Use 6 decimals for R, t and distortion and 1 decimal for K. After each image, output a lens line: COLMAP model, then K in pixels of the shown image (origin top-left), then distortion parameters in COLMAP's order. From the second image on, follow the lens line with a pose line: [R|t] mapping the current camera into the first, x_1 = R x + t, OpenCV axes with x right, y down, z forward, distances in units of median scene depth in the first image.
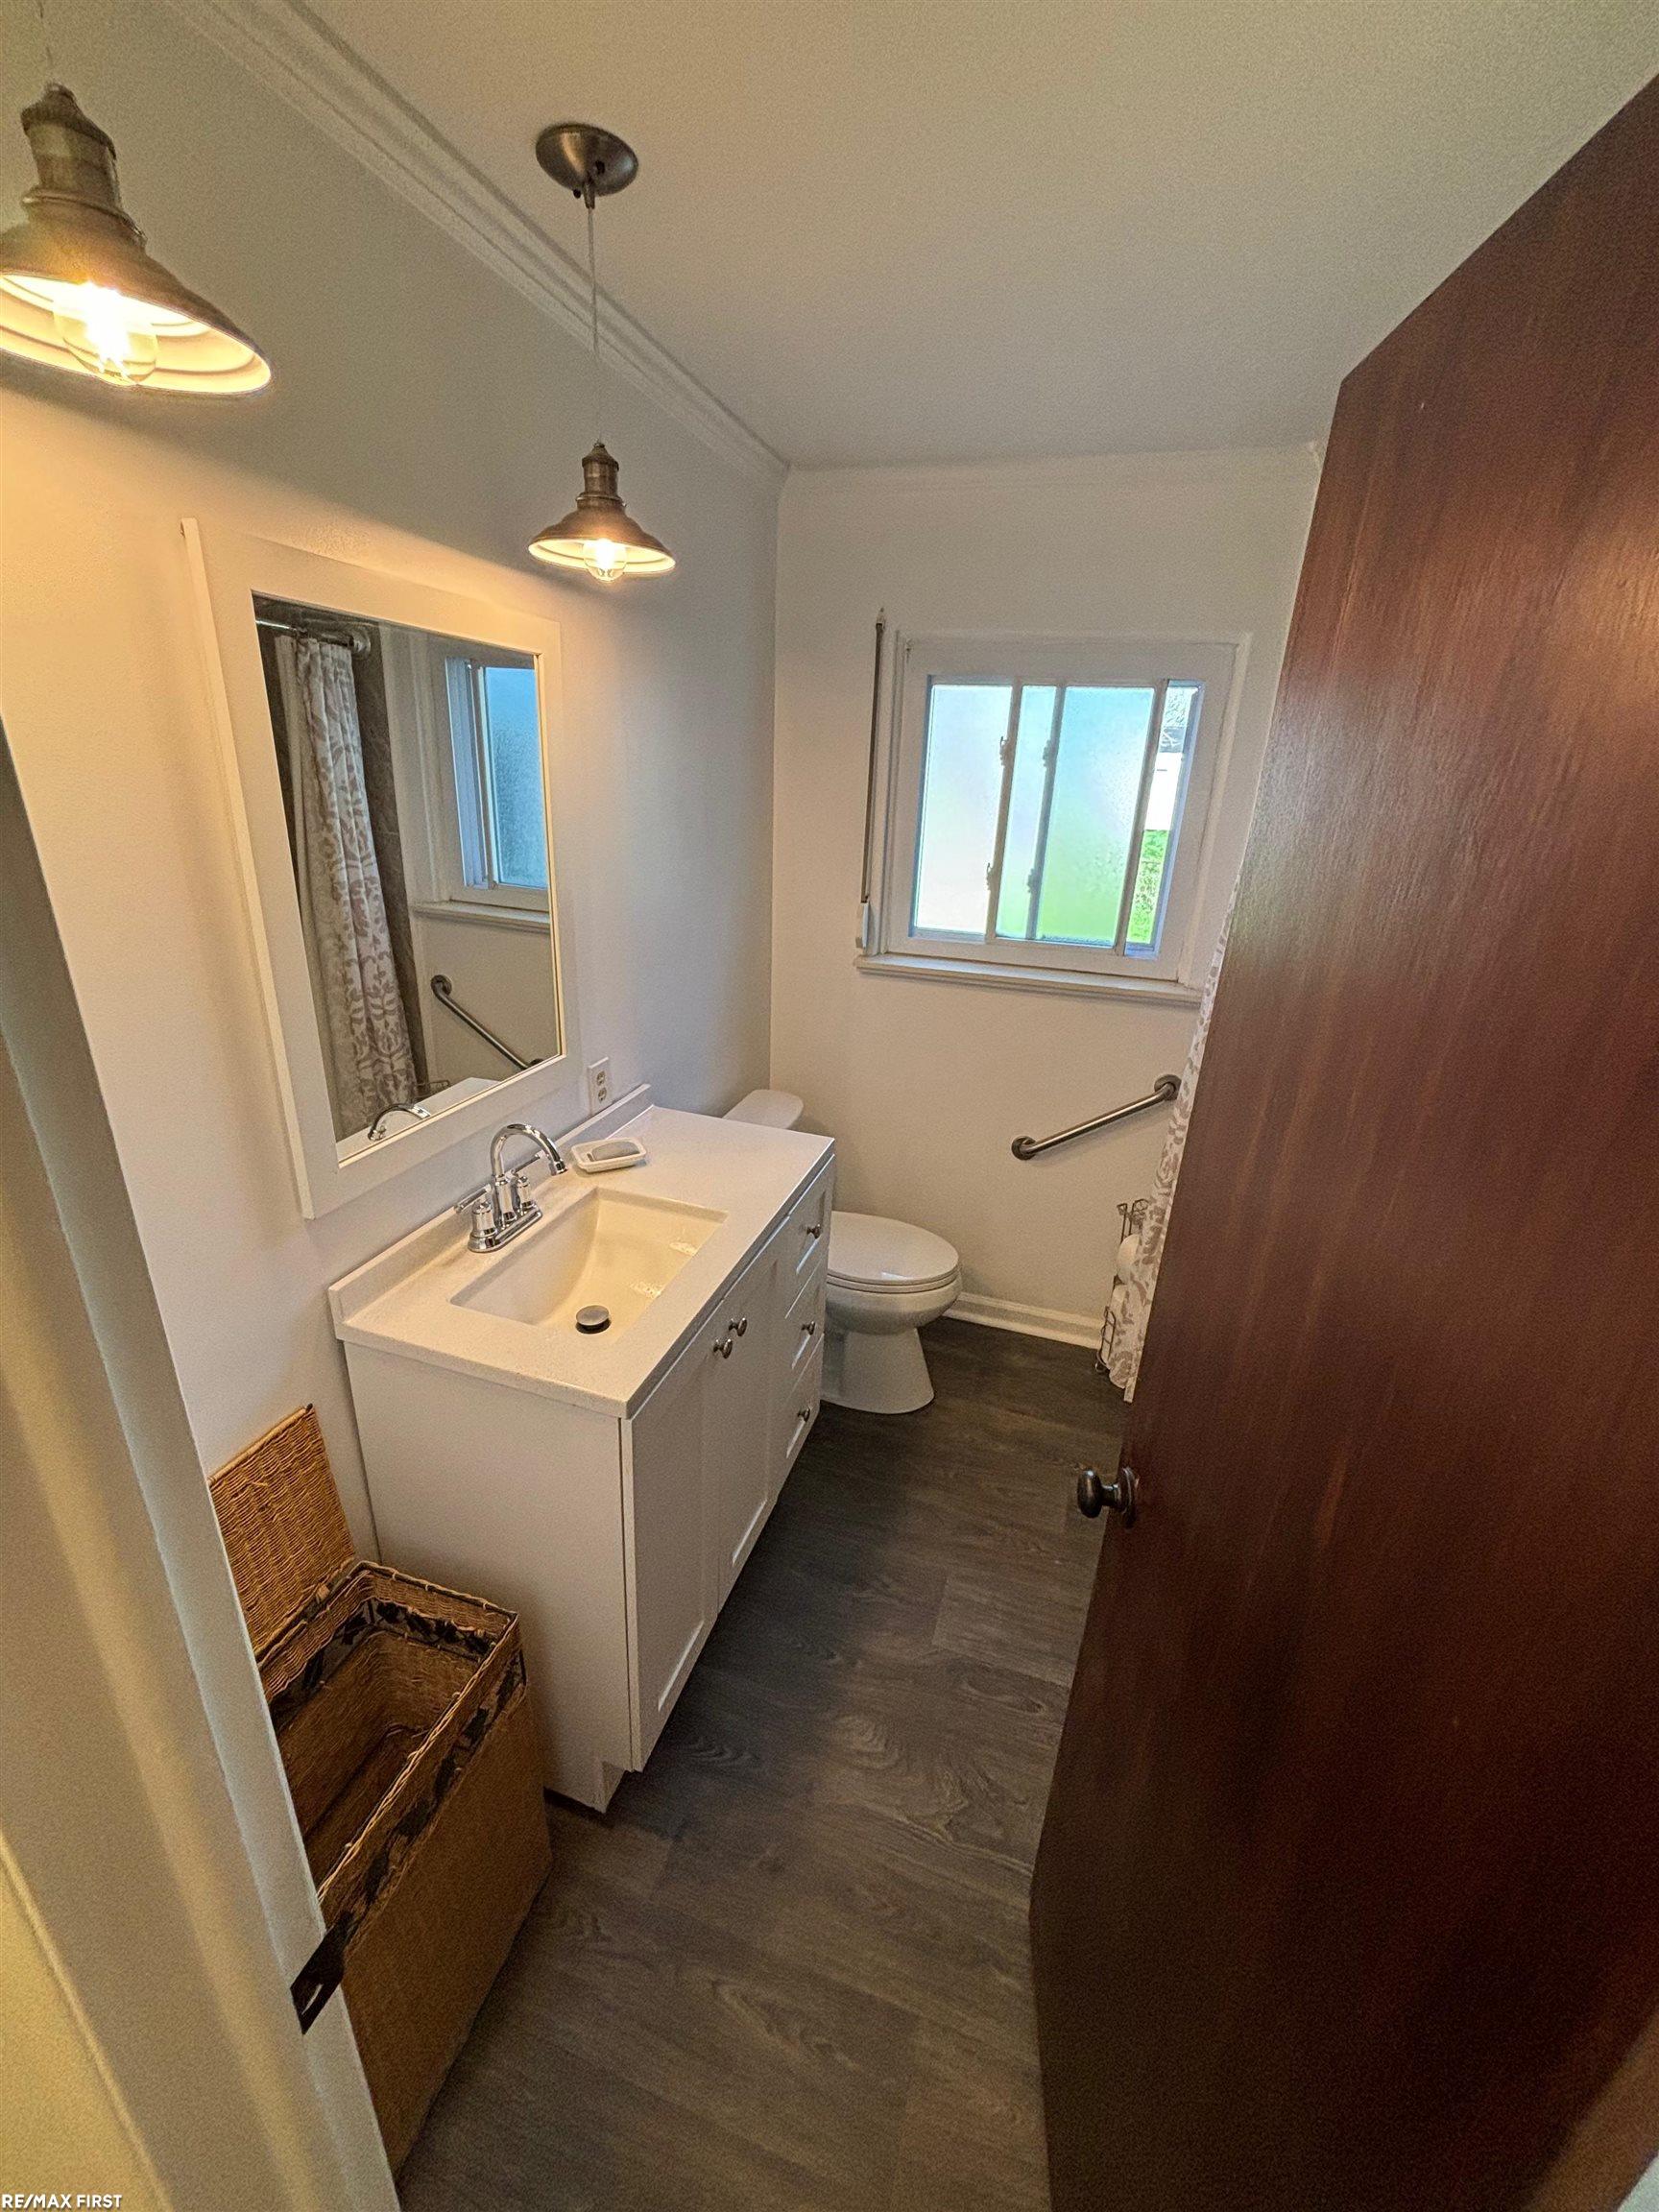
lens RADIAL K [[890.8, 0, 824.2], [0, 890.8, 1102.2], [0, 0, 1]] dist [-0.003965, -0.000186]
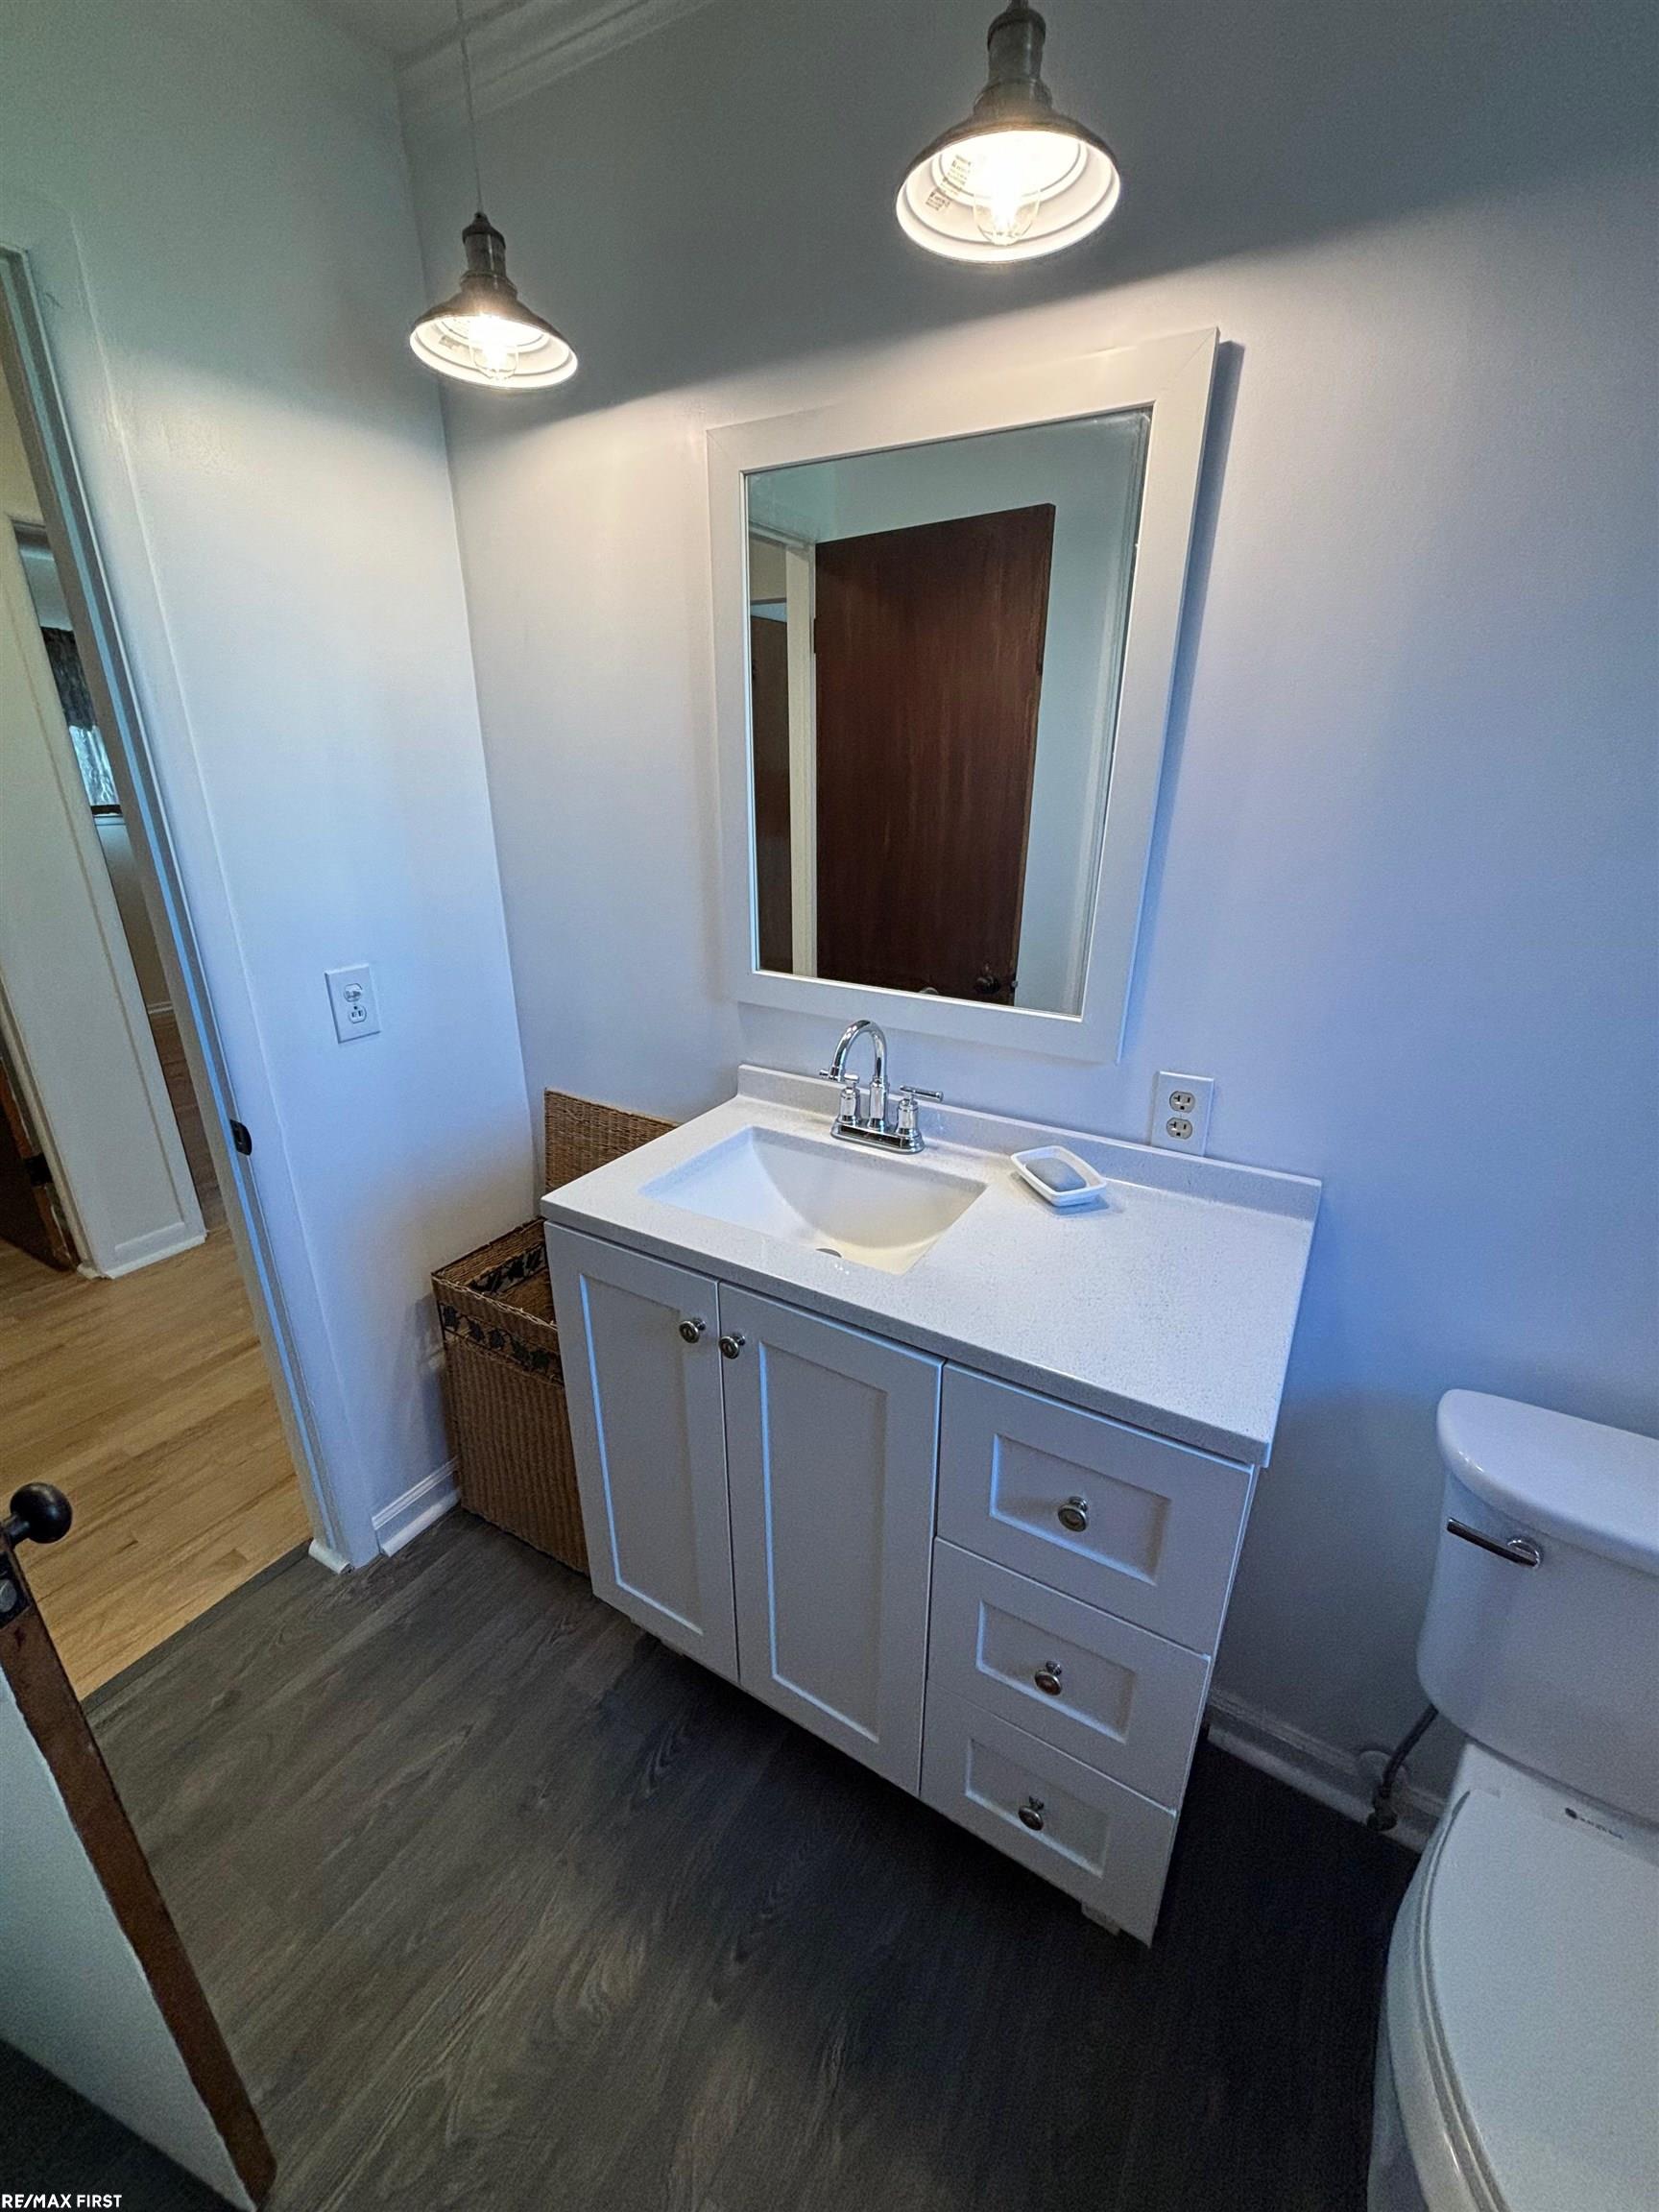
lens RADIAL K [[890.8, 0, 838.6], [0, 890.8, 1098.4], [0, 0, 1]] dist [-0.003965, -0.000186]
pose [[-0.228897, 0.308028, -0.923431, 0.439912], [-0.360777, 0.854218, 0.374369, -0.201239], [0.904127, 0.418845, -0.084399, 0.950726]]
